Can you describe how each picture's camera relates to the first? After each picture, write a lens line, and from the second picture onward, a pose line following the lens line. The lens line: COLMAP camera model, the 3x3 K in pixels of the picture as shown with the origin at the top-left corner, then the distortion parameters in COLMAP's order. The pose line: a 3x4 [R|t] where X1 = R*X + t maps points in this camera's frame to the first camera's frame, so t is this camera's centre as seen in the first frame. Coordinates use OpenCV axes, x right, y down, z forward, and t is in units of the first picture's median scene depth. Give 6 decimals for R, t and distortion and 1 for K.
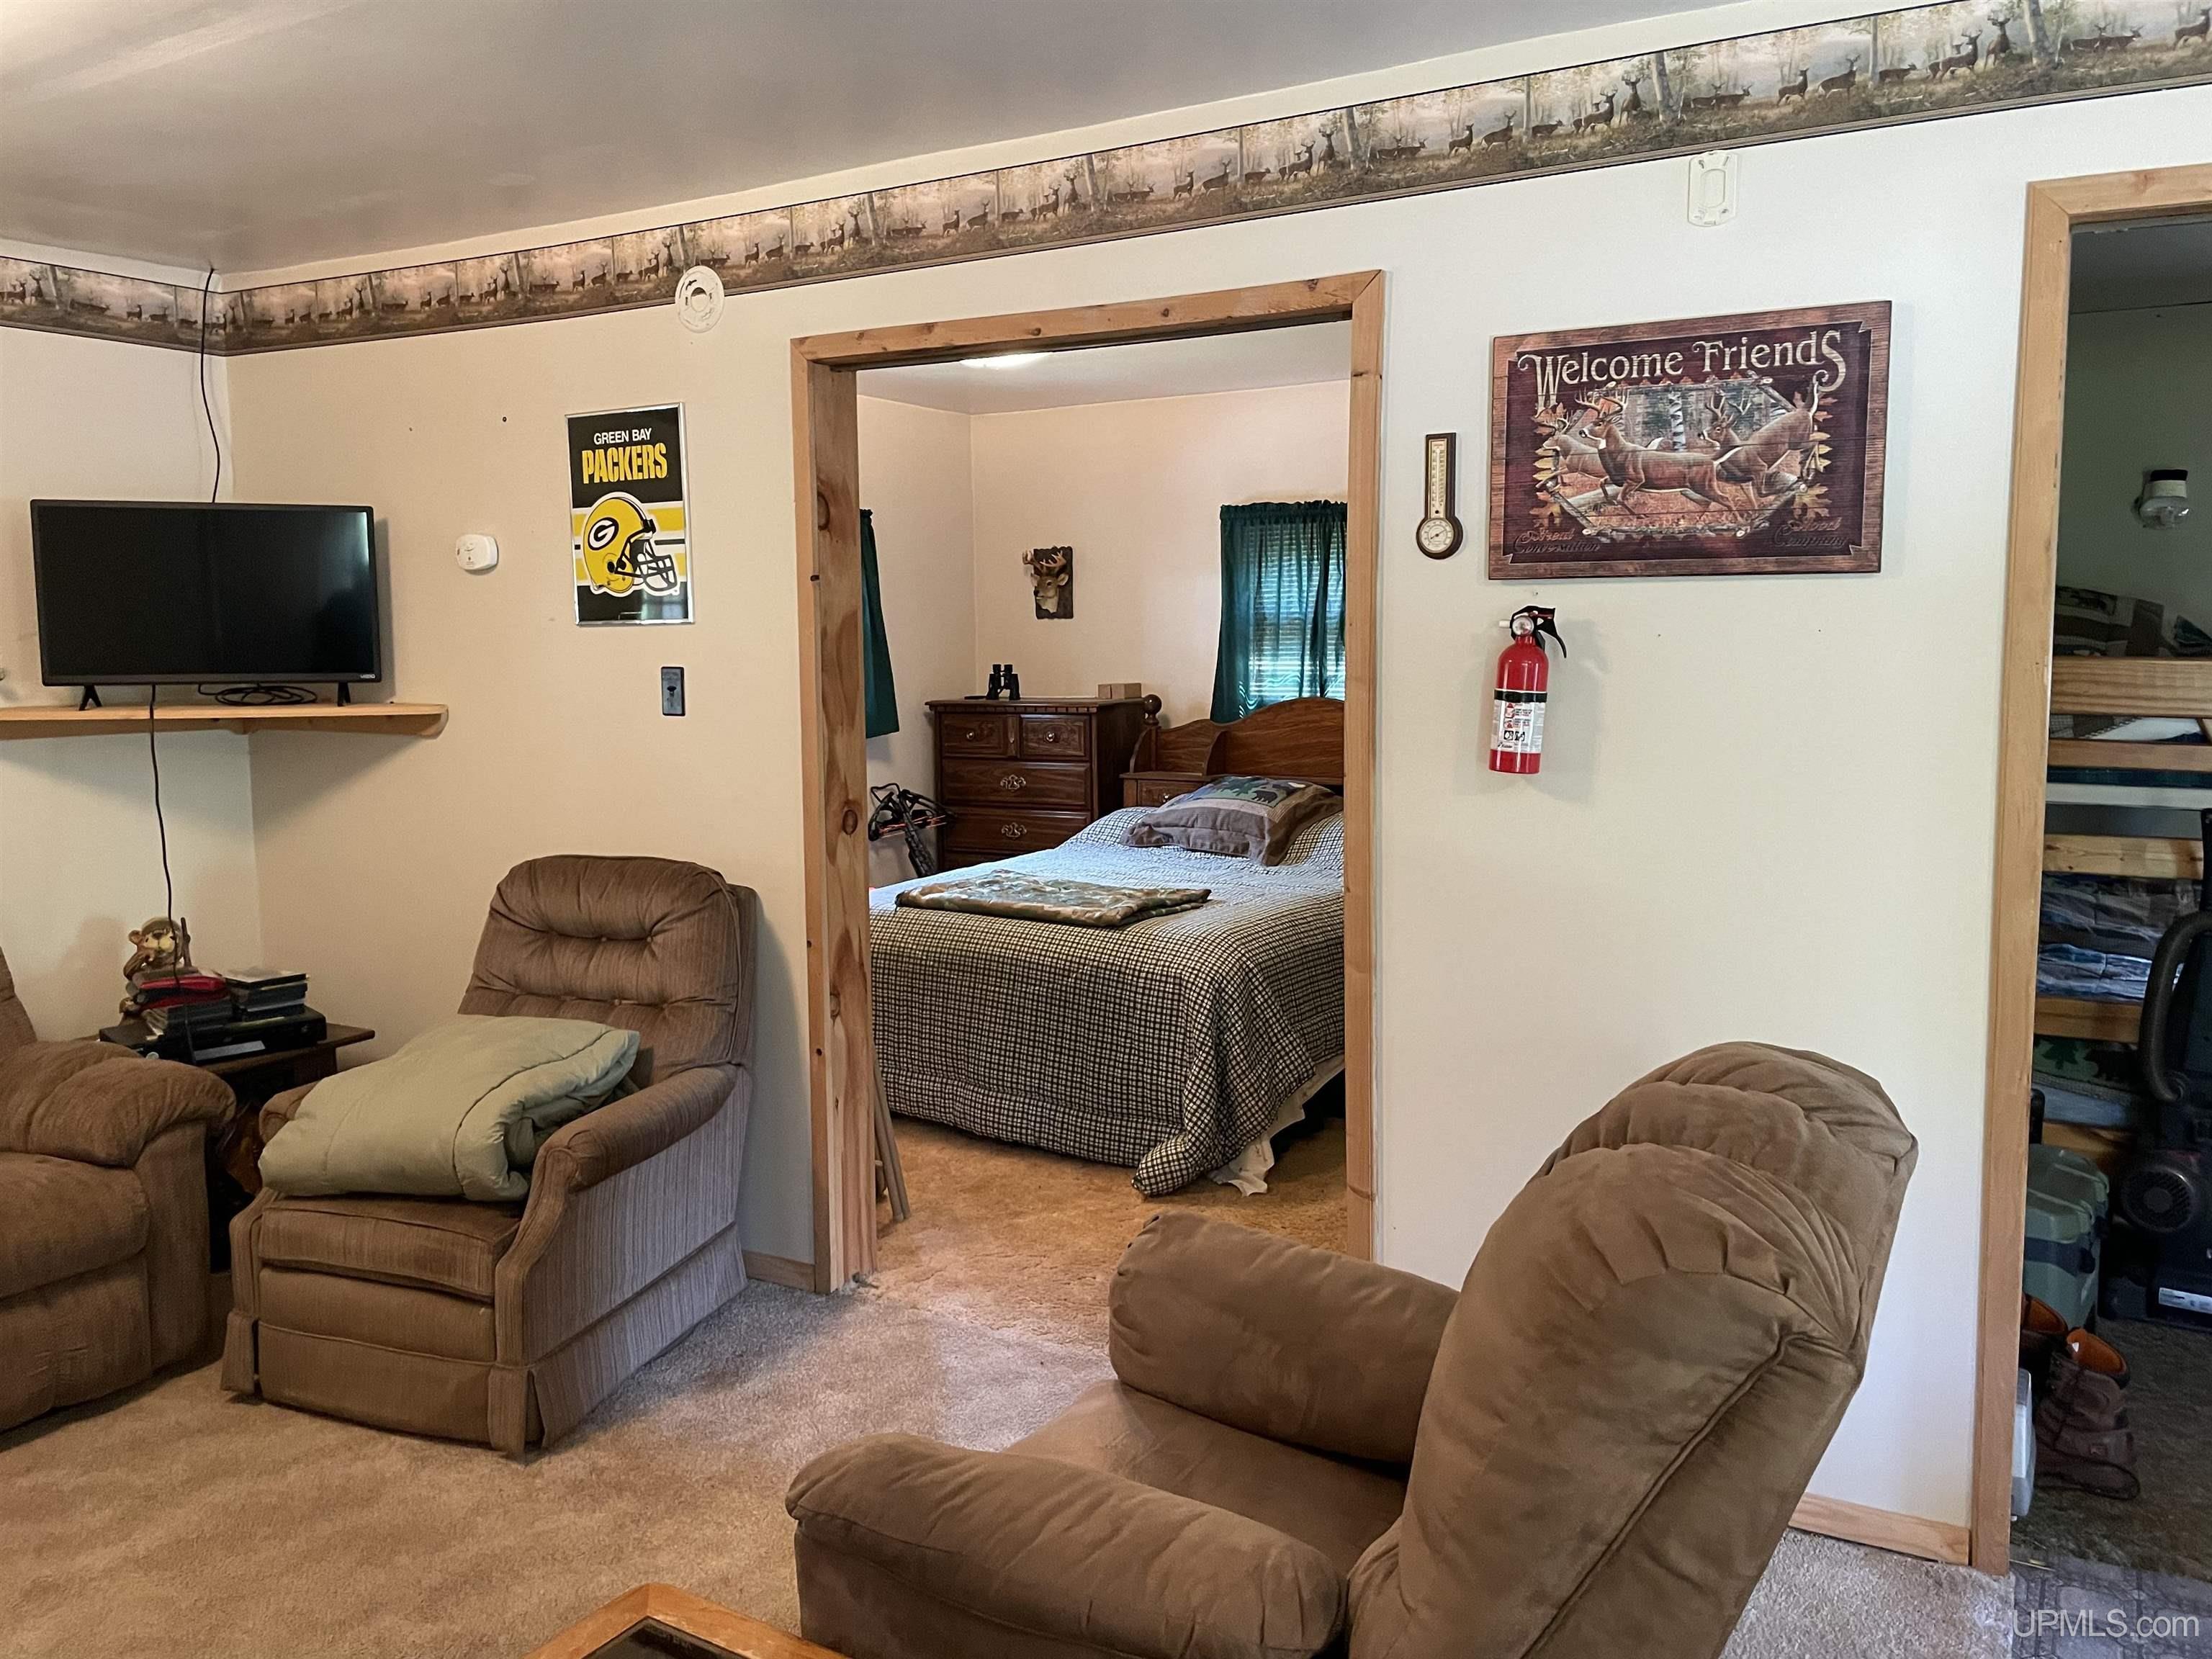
lens RADIAL K [[1693.9, 0, 1101.8], [0, 1693.9, 788.5], [0, 0, 1]] dist [0.105090, -0.149381]
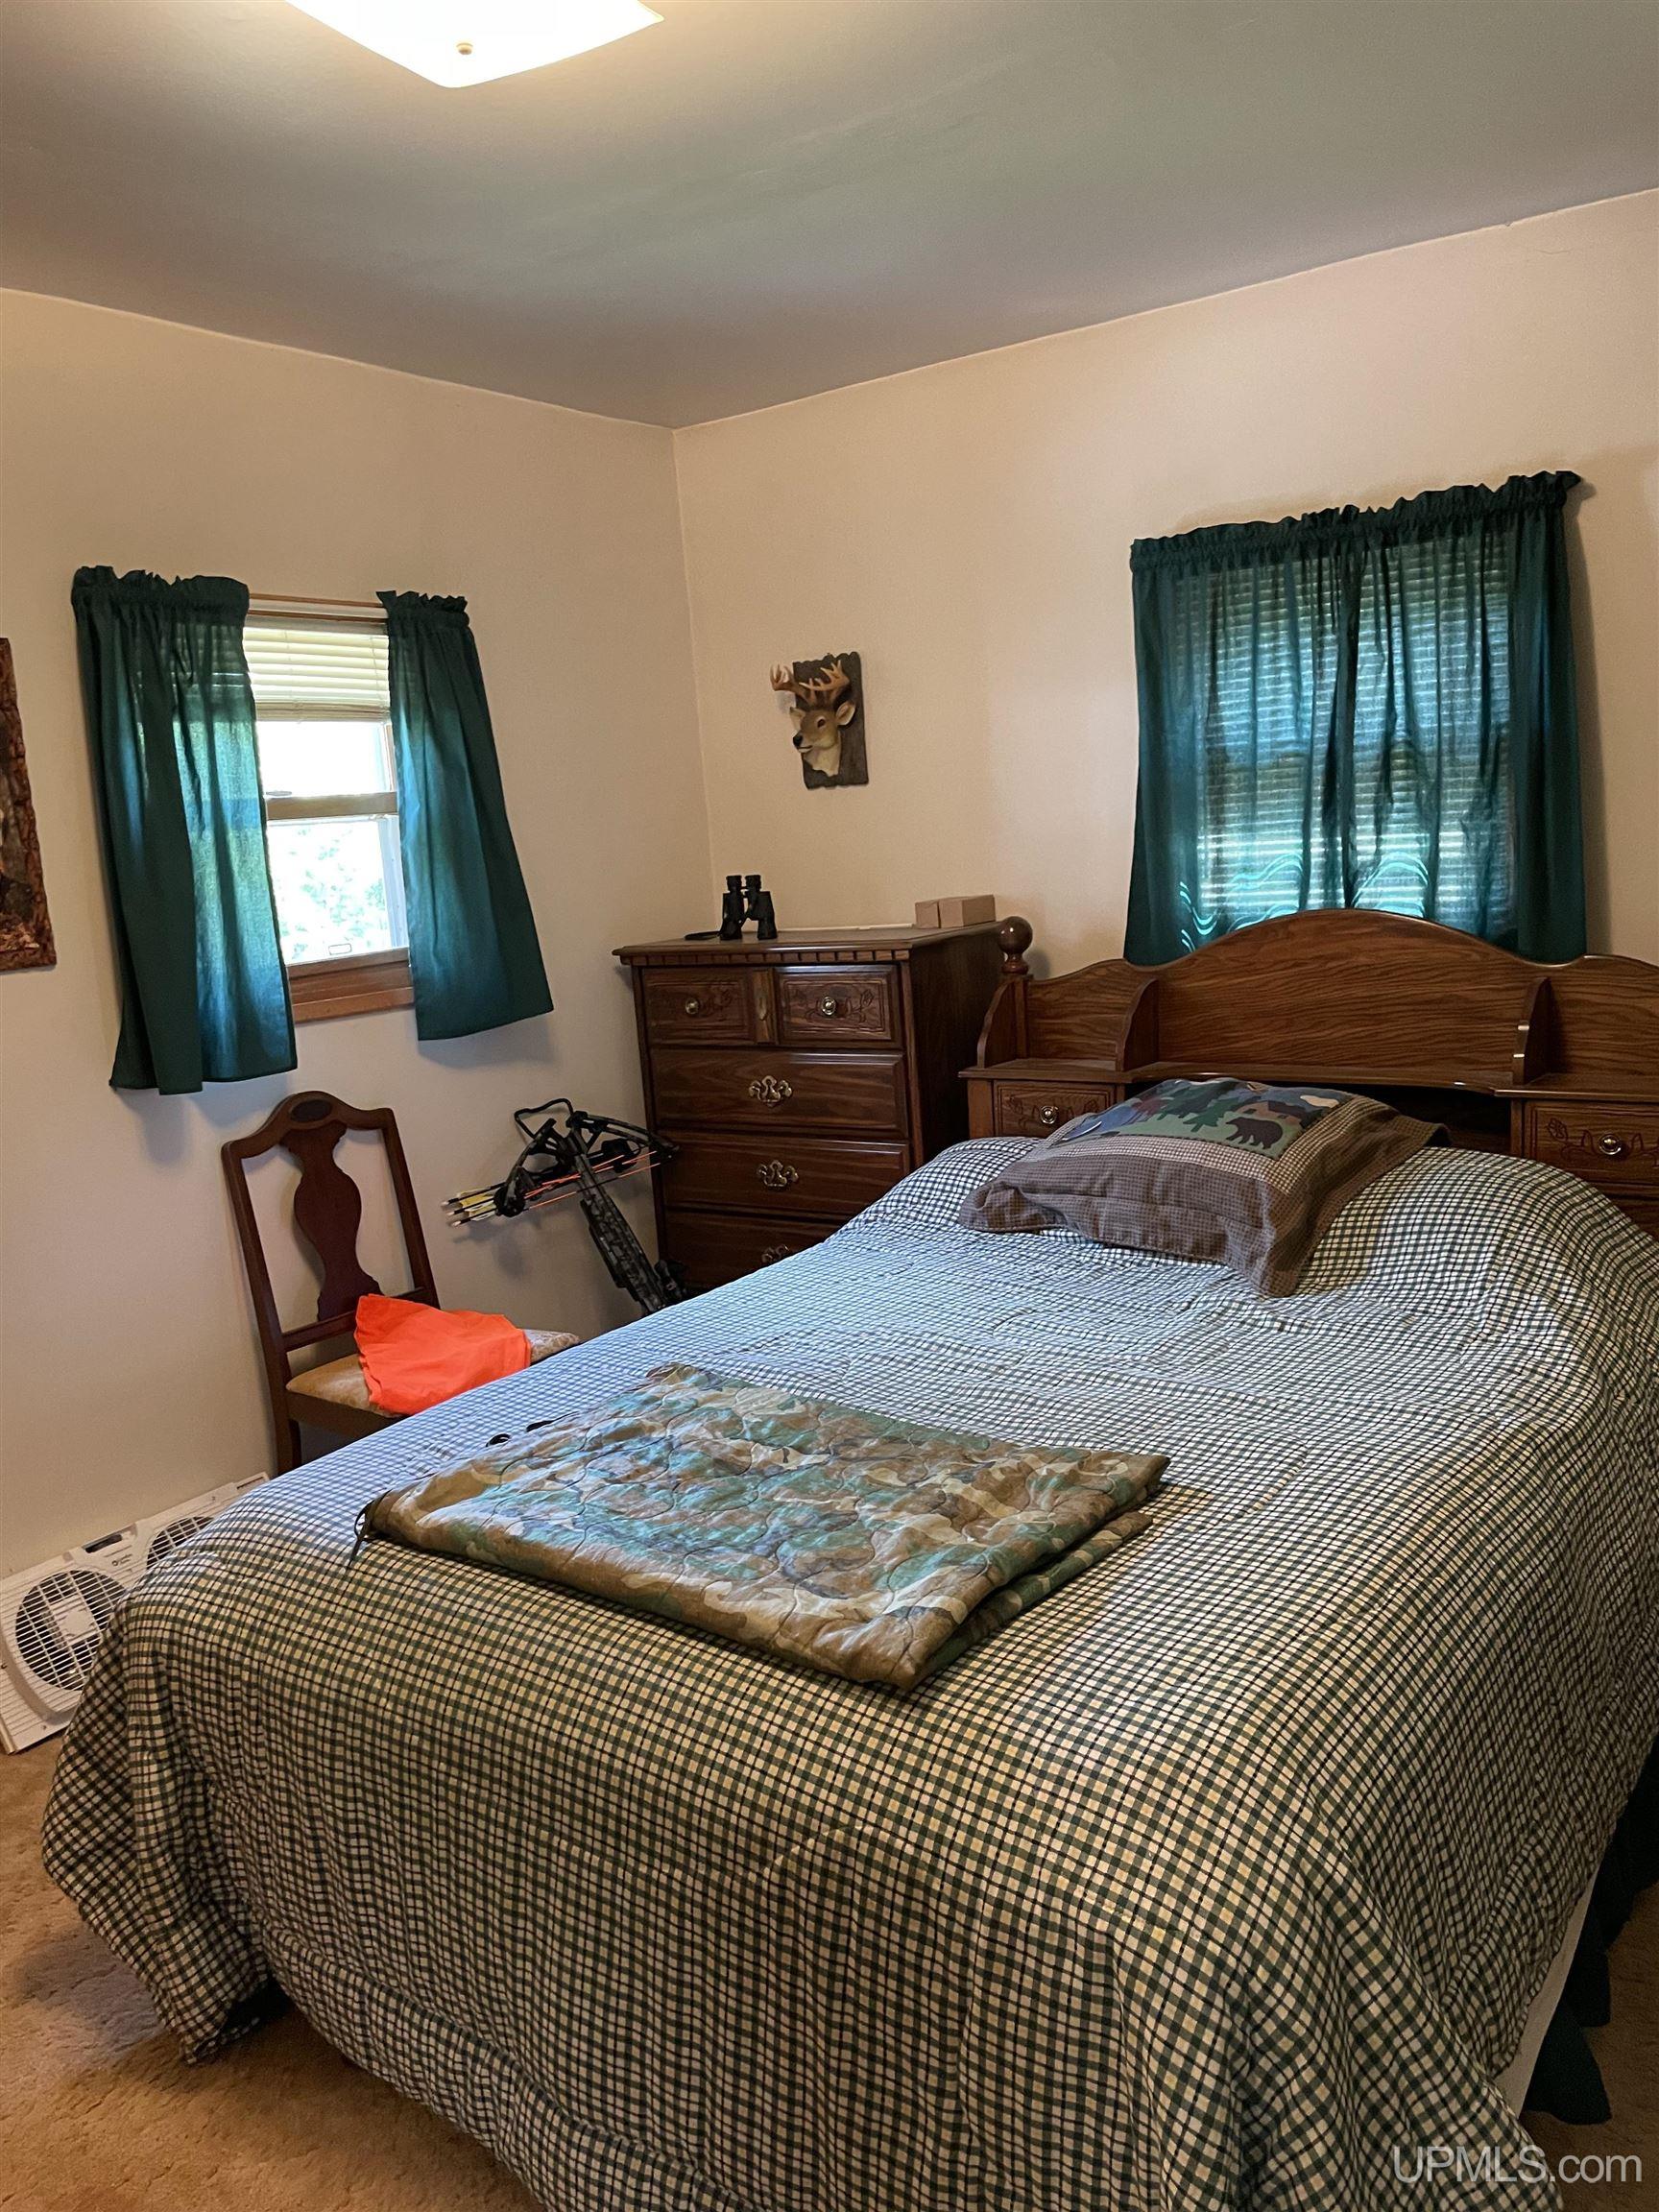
lens RADIAL K [[1693.9, 0, 829.5], [0, 1693.9, 1106.0], [0, 0, 1]] dist [0.105090, -0.149381]
pose [[0.994173, -0.043891, -0.098459, 0.022321], [0.051593, 0.995688, 0.077092, -0.041072], [0.094651, -0.081722, 0.992151, 0.463505]]
